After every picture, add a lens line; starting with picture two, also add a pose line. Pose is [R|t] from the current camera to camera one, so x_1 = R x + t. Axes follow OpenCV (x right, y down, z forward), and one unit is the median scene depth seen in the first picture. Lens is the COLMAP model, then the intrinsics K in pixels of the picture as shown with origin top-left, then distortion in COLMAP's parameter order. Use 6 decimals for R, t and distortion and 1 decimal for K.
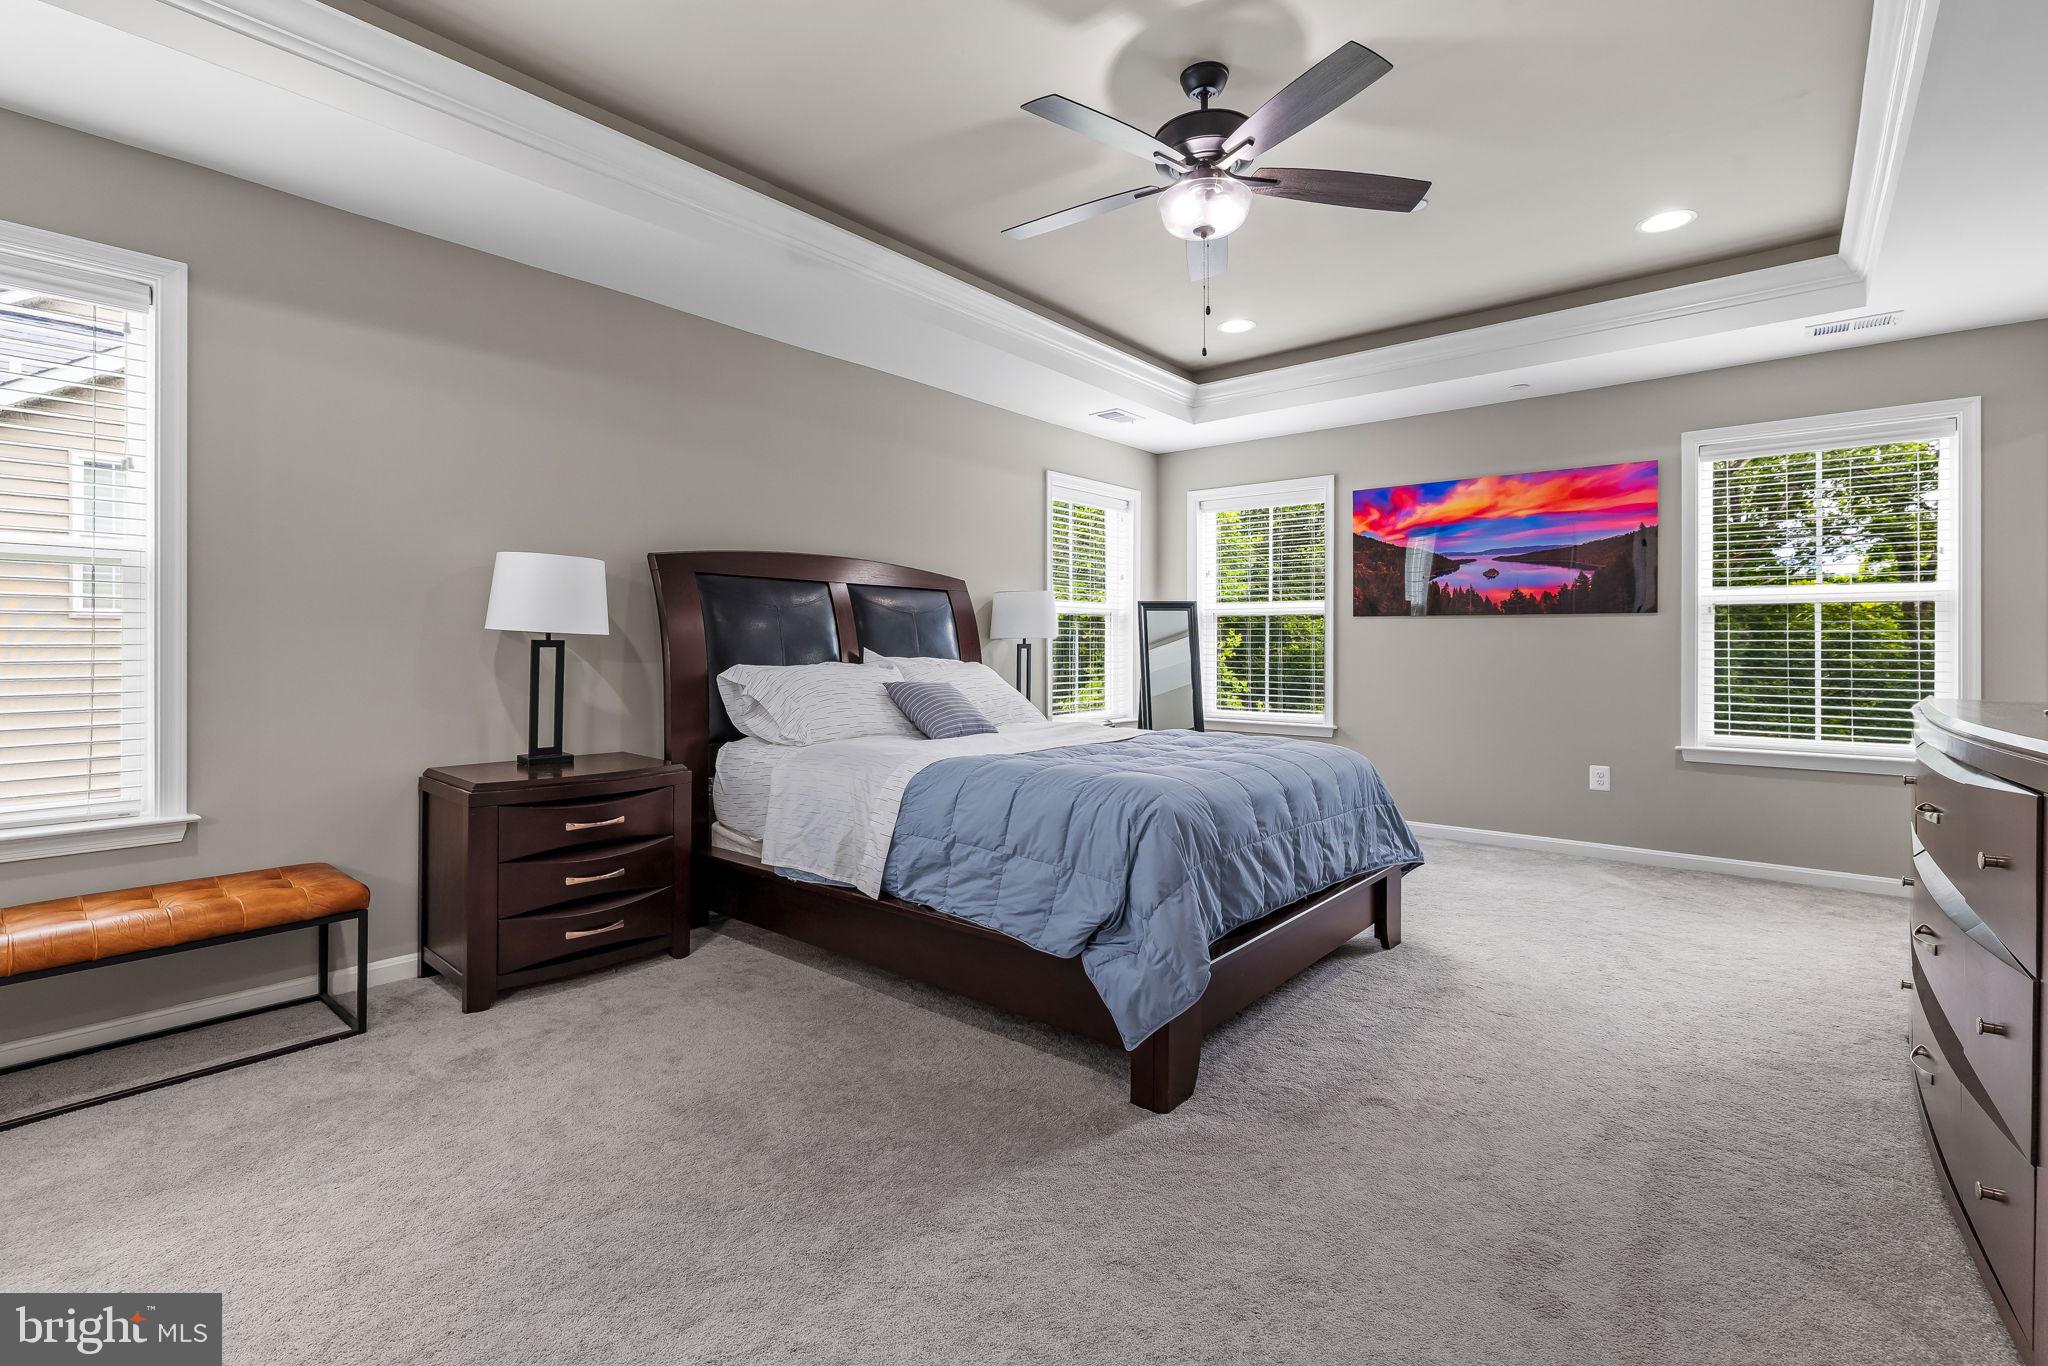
lens RADIAL K [[886.3, 0, 1047.5], [0, 886.3, 645.5], [0, 0, 1]] dist [-0.000584, -0.001011]
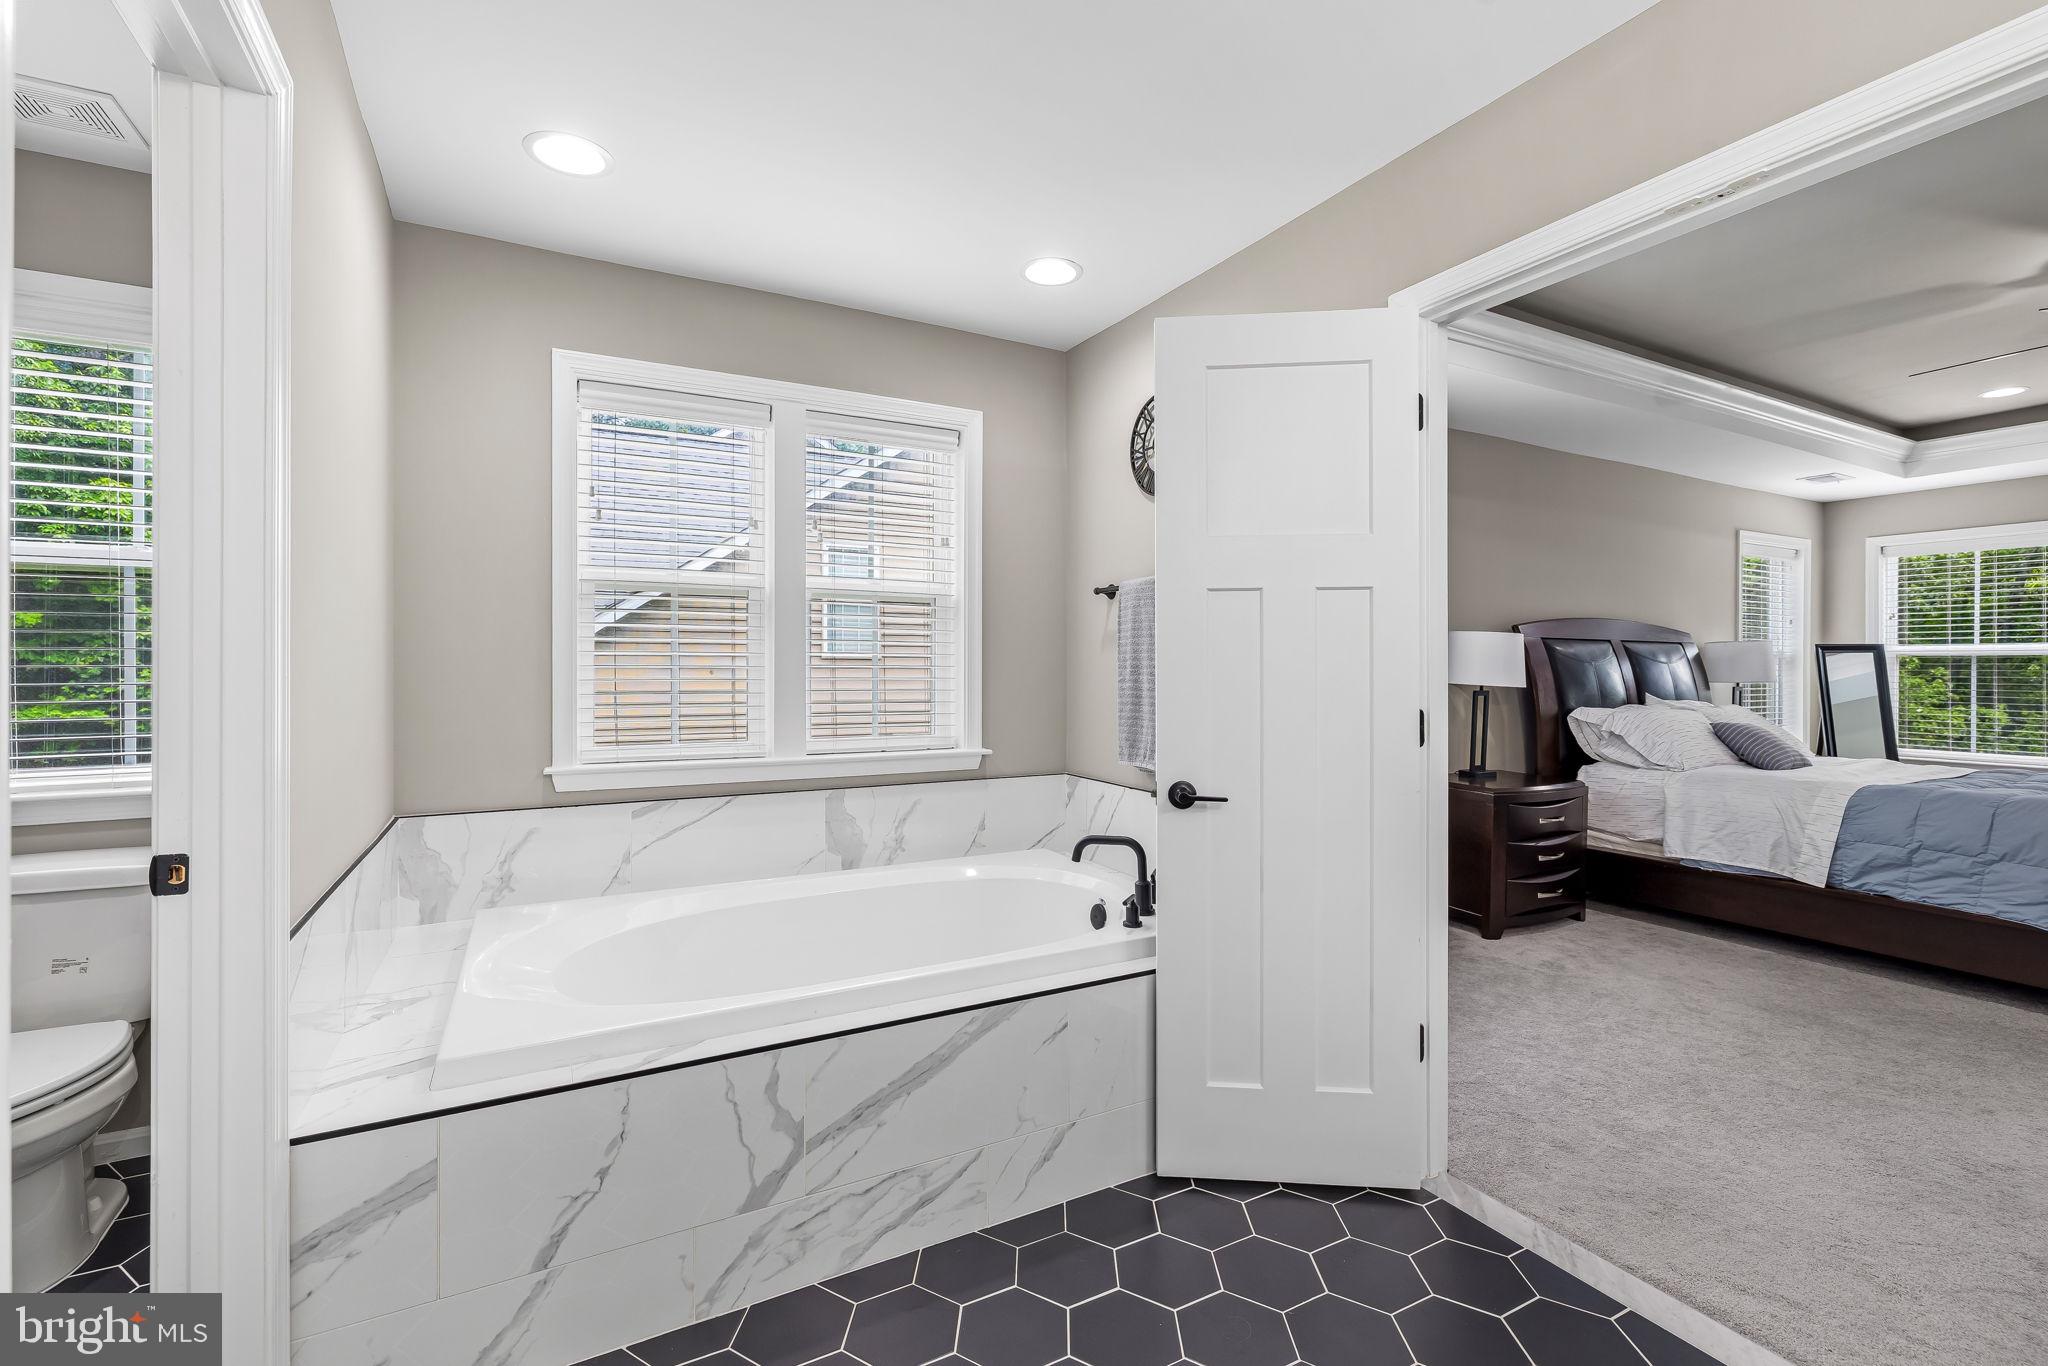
lens RADIAL K [[886.3, 0, 1026.6], [0, 886.3, 671.3], [0, 0, 1]] dist [-0.000584, -0.001011]
pose [[0.935638, 0.000131, -0.352961, -0.713459], [0.002153, 0.999979, 0.006079, -0.045527], [0.352955, -0.006447, 0.935618, -0.576615]]
